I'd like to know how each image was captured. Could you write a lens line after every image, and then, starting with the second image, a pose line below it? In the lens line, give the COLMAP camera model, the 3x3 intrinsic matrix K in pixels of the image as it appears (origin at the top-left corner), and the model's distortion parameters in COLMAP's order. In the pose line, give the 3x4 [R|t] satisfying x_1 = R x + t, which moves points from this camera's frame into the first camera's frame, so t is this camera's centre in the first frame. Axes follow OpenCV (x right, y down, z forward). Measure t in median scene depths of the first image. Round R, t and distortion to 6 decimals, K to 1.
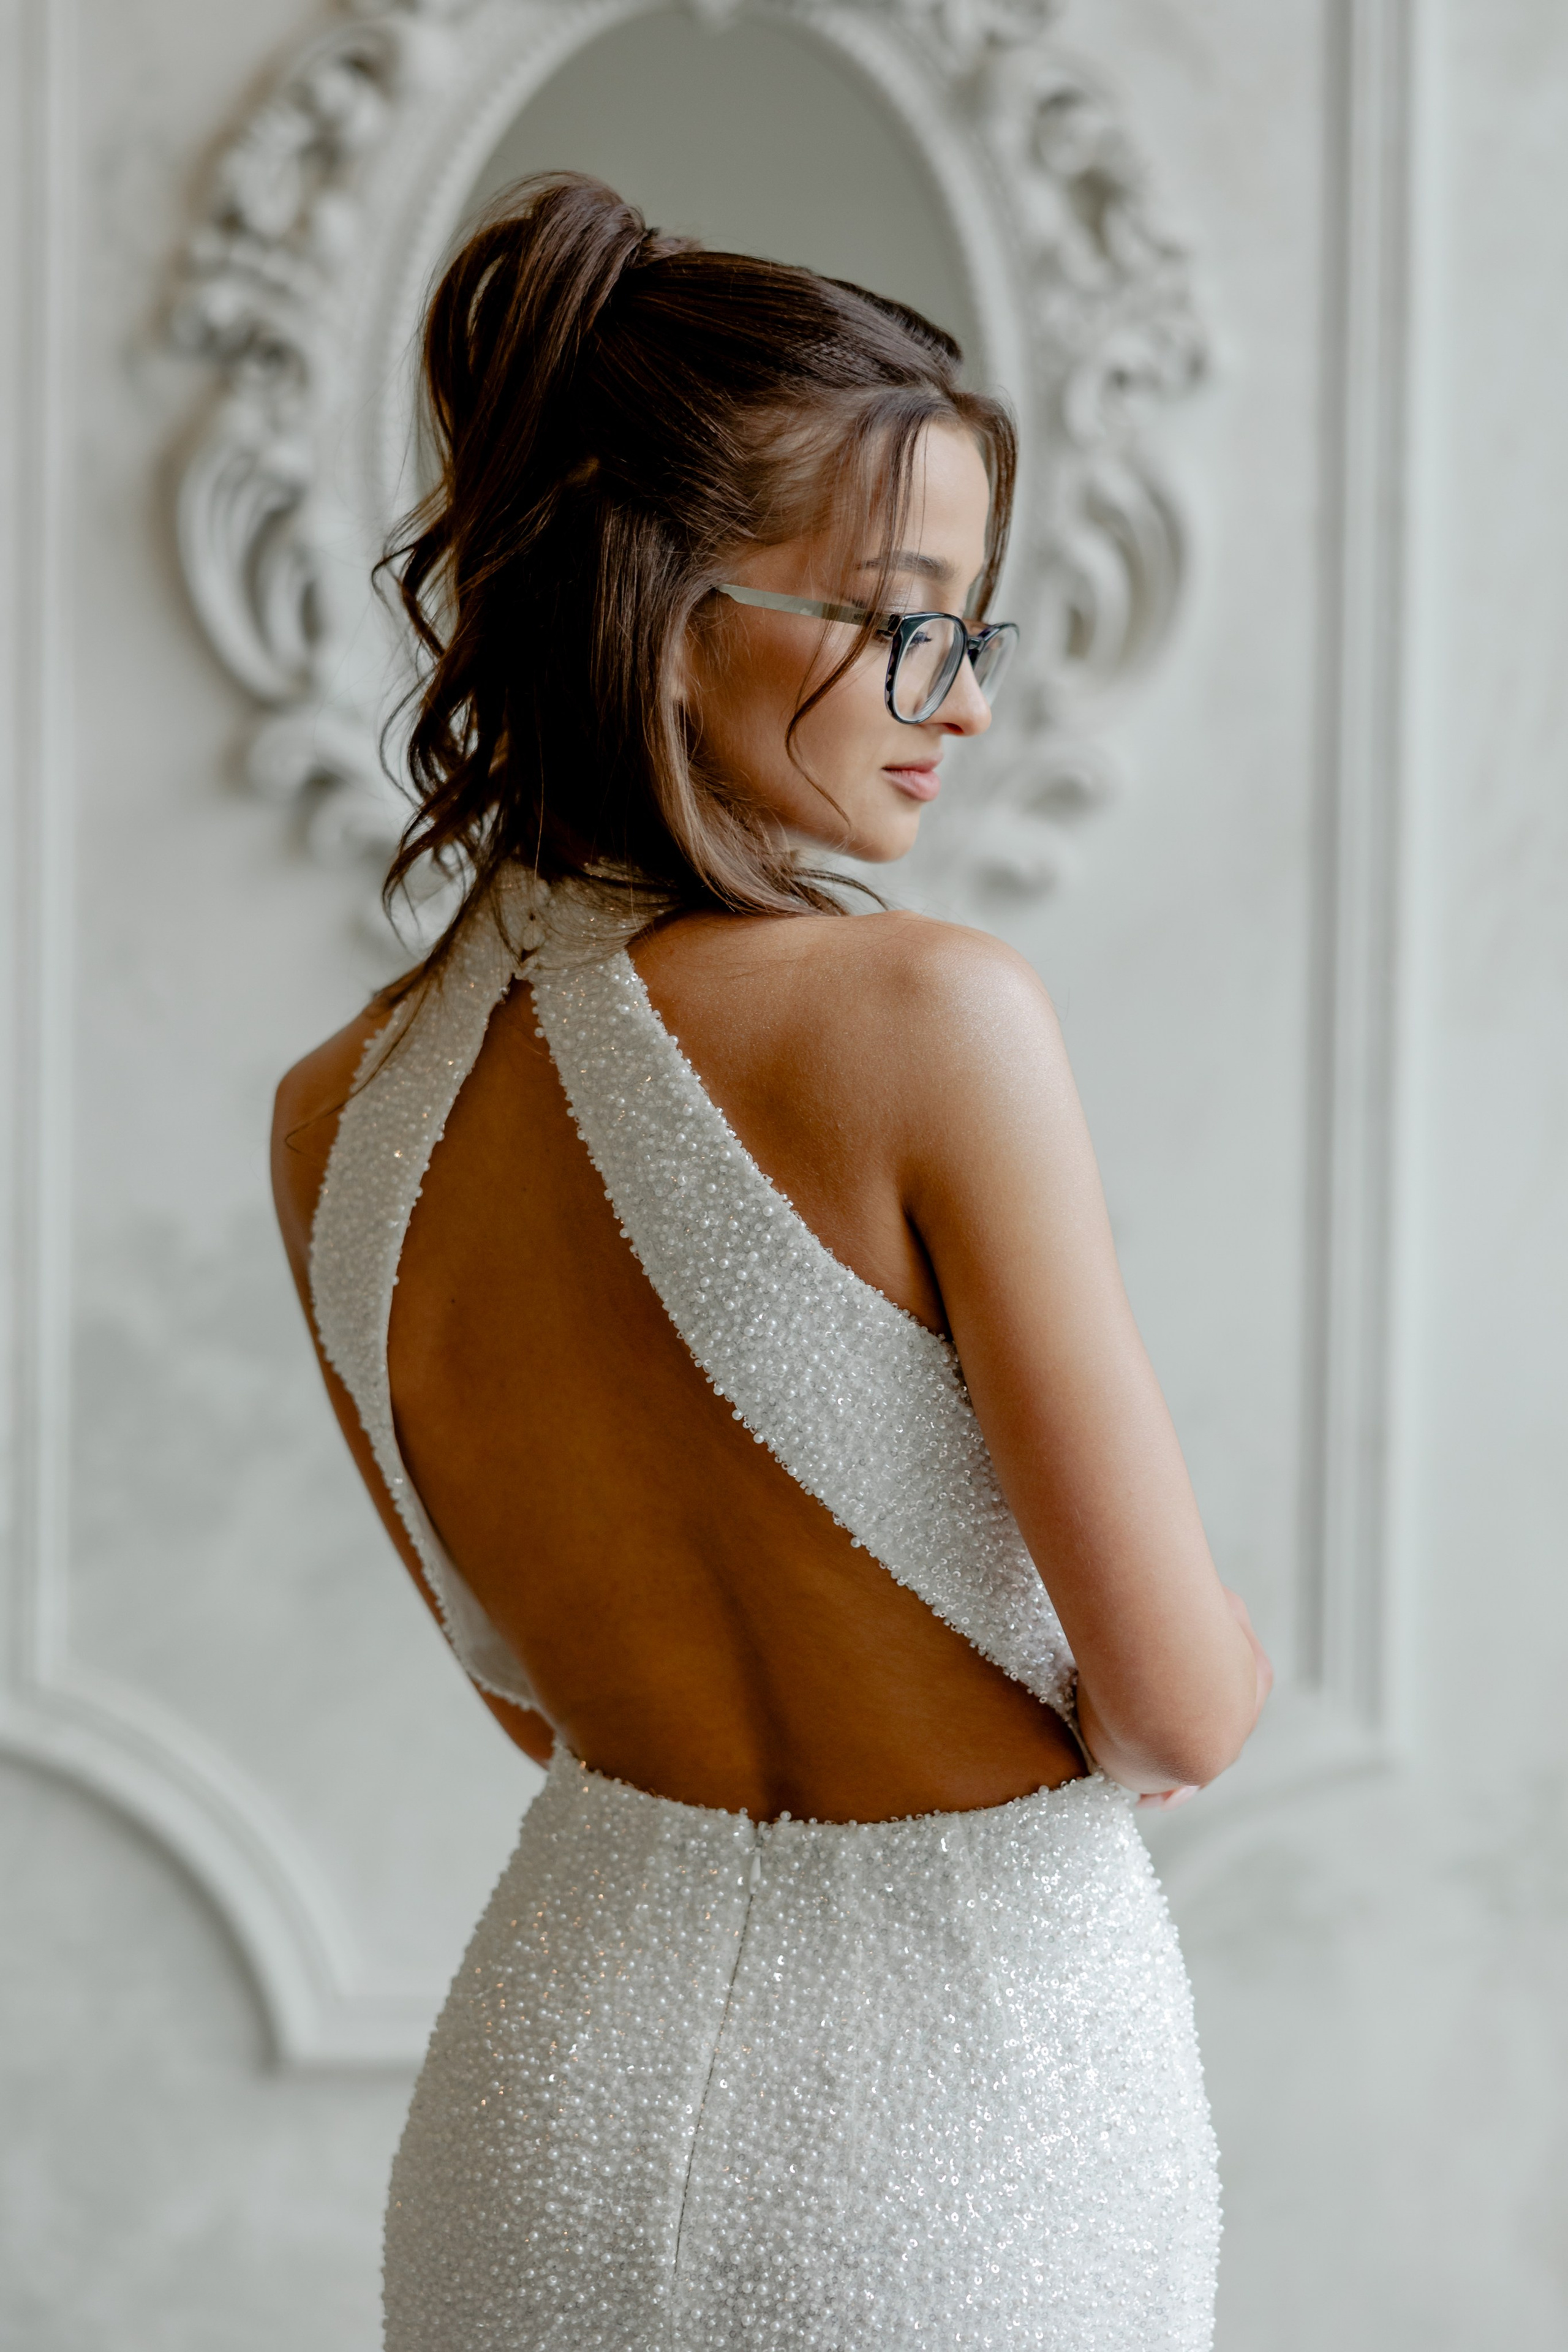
lens RADIAL K [[4470.5, 0, 782.3], [0, 4470.5, 1176.9], [0, 0, 1]] dist [0.021646, 0.000000]
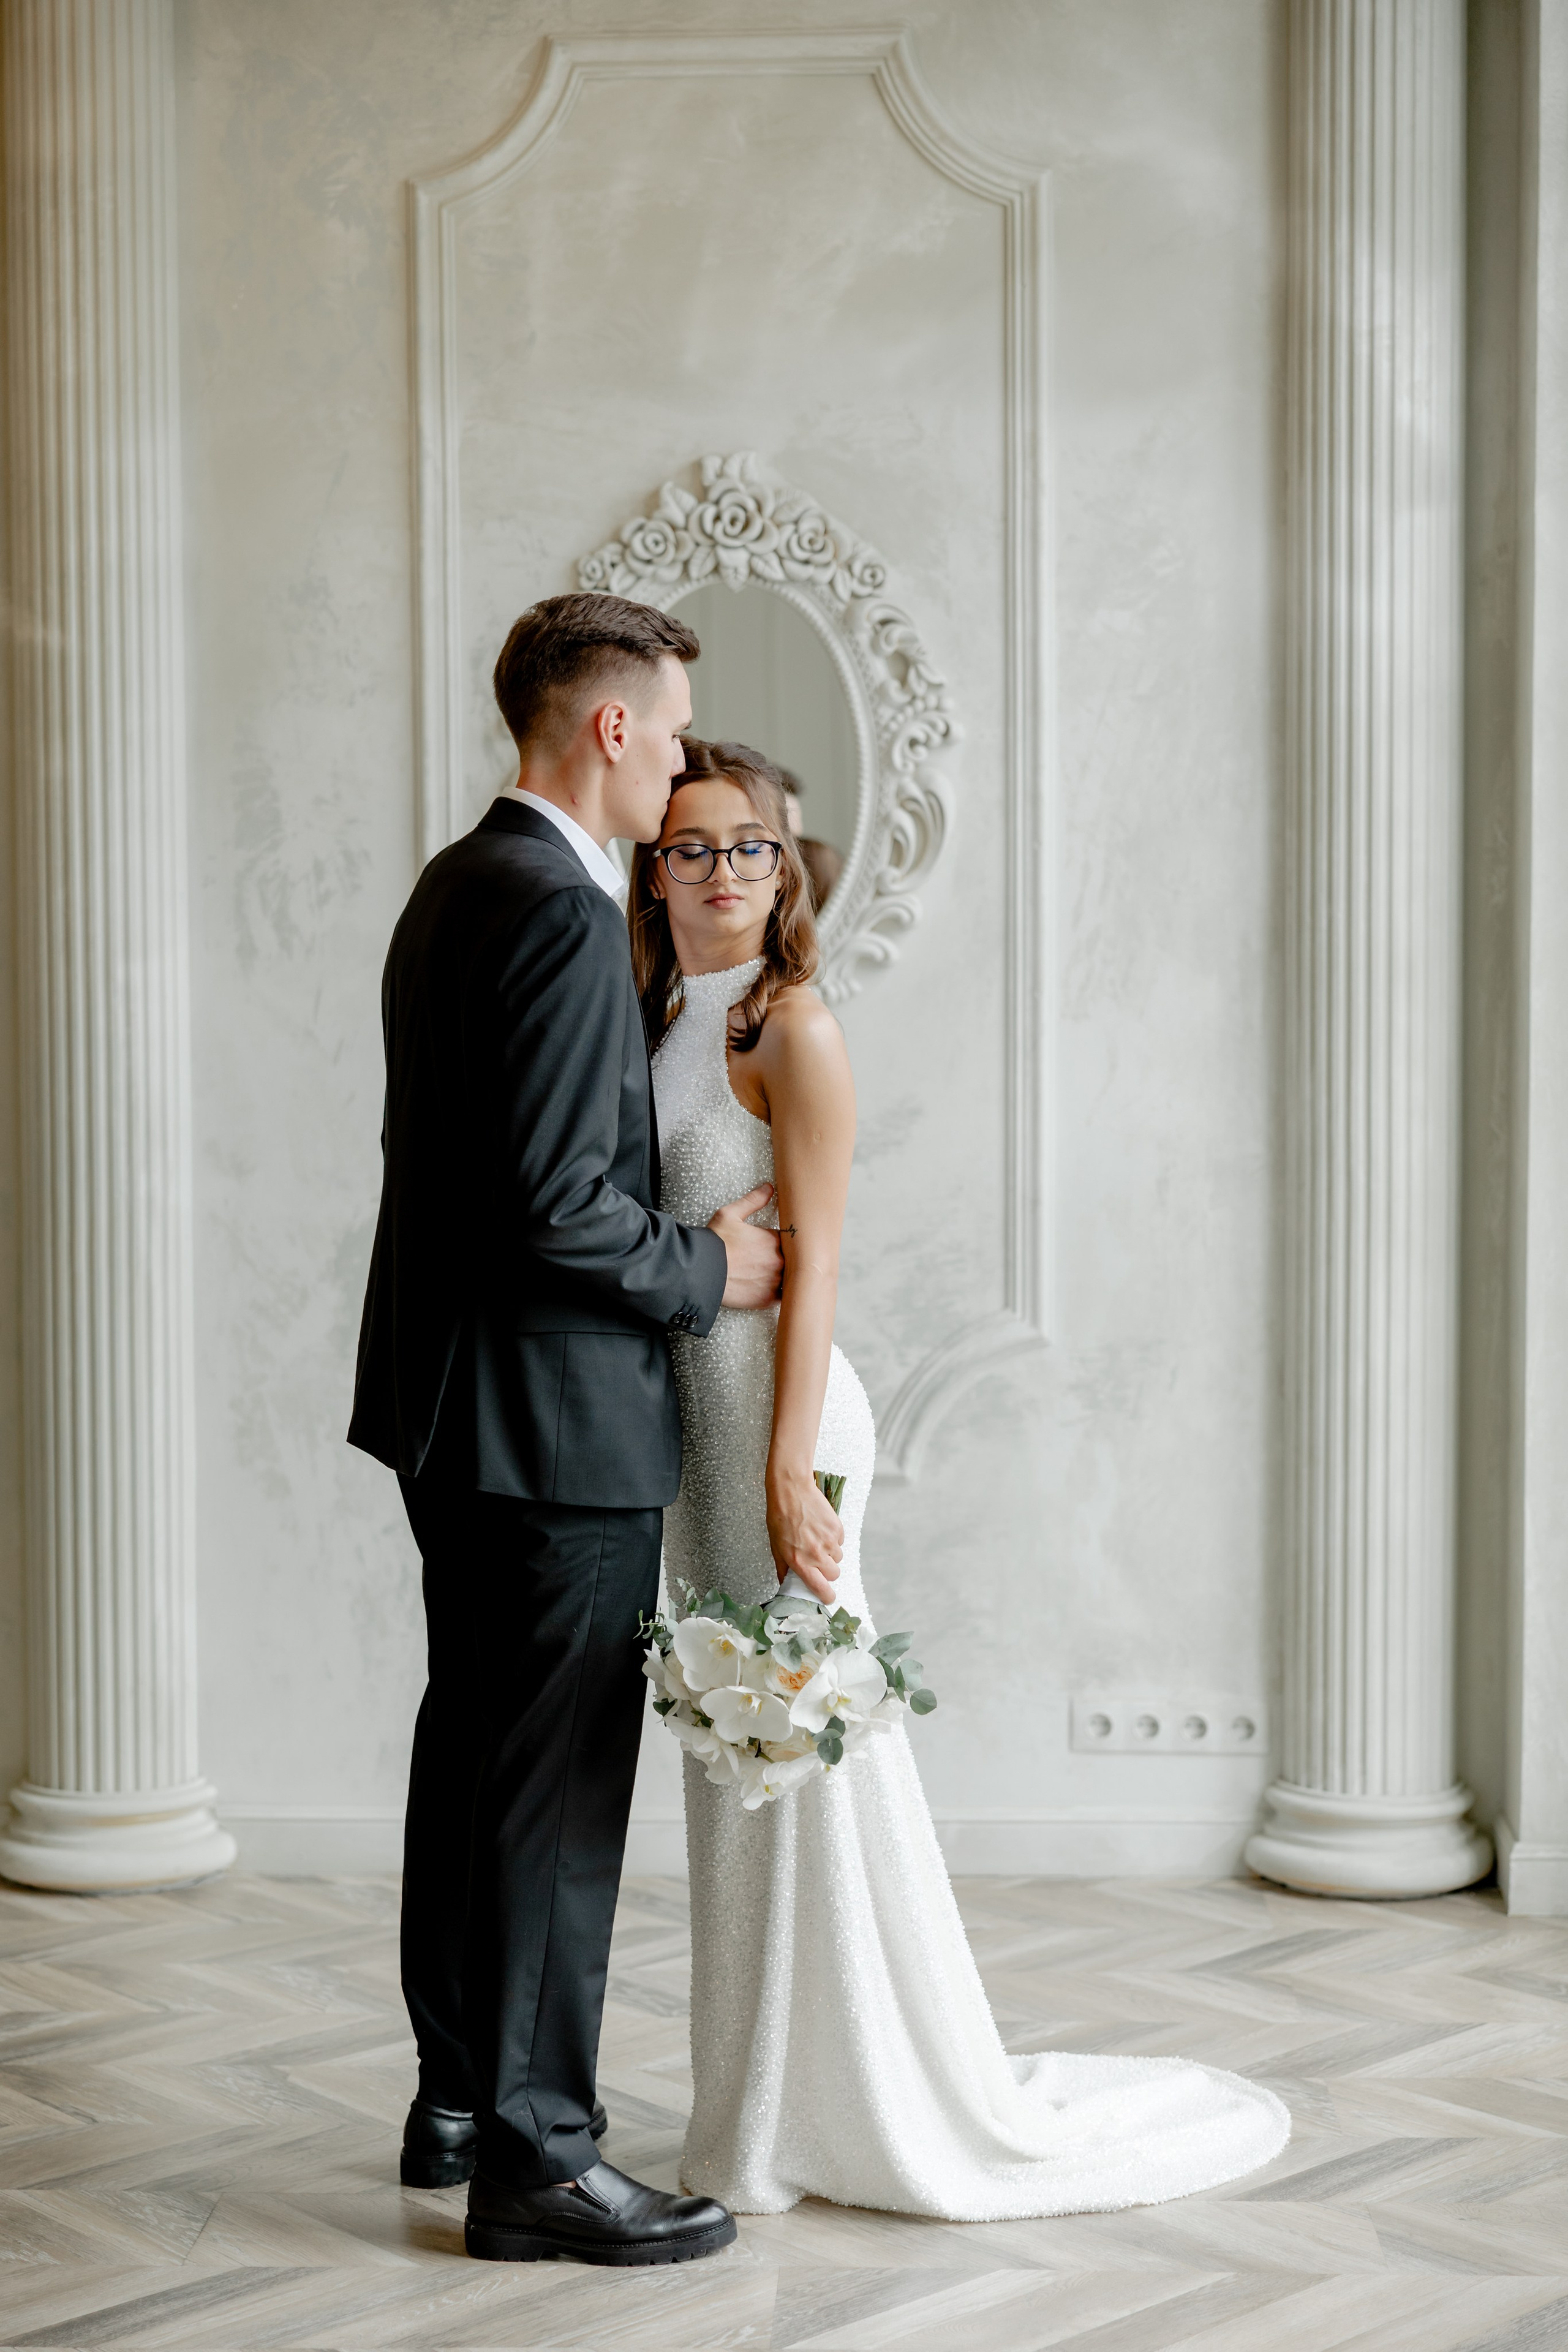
lens RADIAL K [[3828.0, 0, 764.7], [0, 3828.0, 1191.1], [0, 0, 1]] dist [0.011079, 0.000000]
pose [[0.997070, -0.014155, -0.075172, 0.143541], [0.016378, 0.999444, 0.029041, -0.005783], [0.074719, -0.030187, 0.996748, -0.977873]]
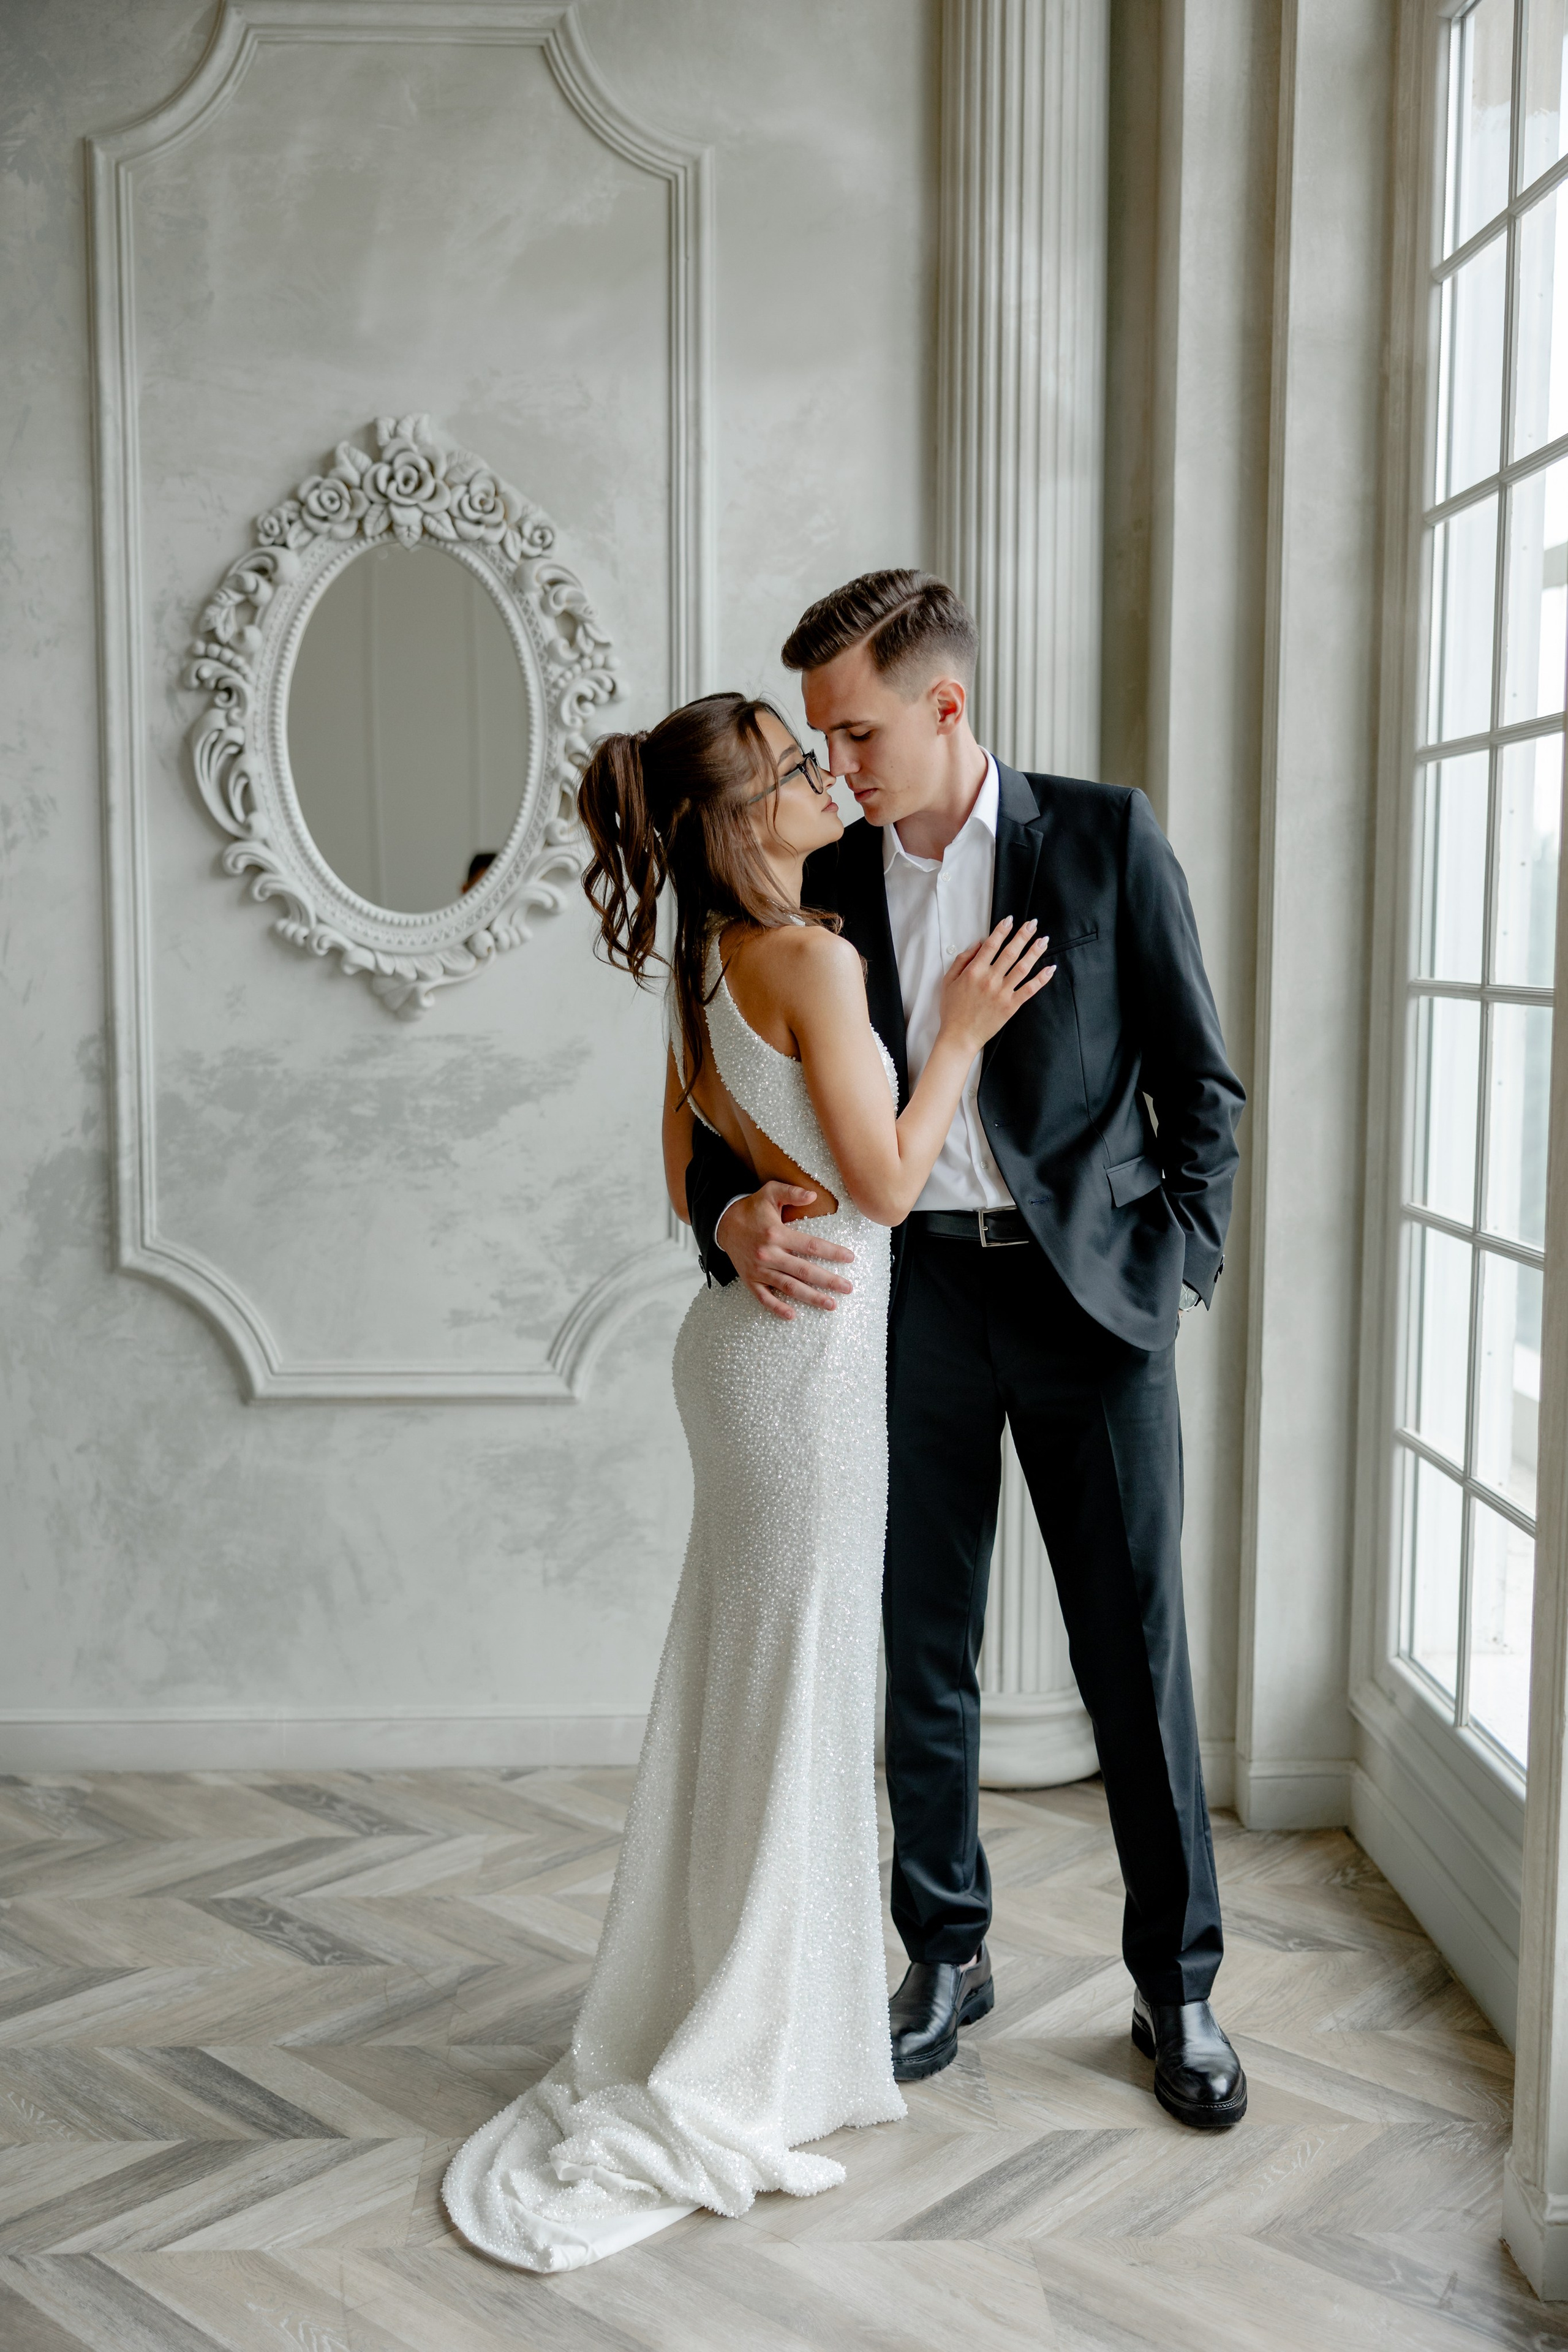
lens RADIAL K [[2550.5, 0, 771.3], [0, 2550.5, 1167.6], [0, 0, 1]] dist [0.008354, 0.000000]
pose [[0.999889, -0.011080, 0.009972, 0.160782], [0.010431, 0.997961, 0.062965, -0.011970], [-0.010650, -0.062854, 0.997966, -0.387331]]
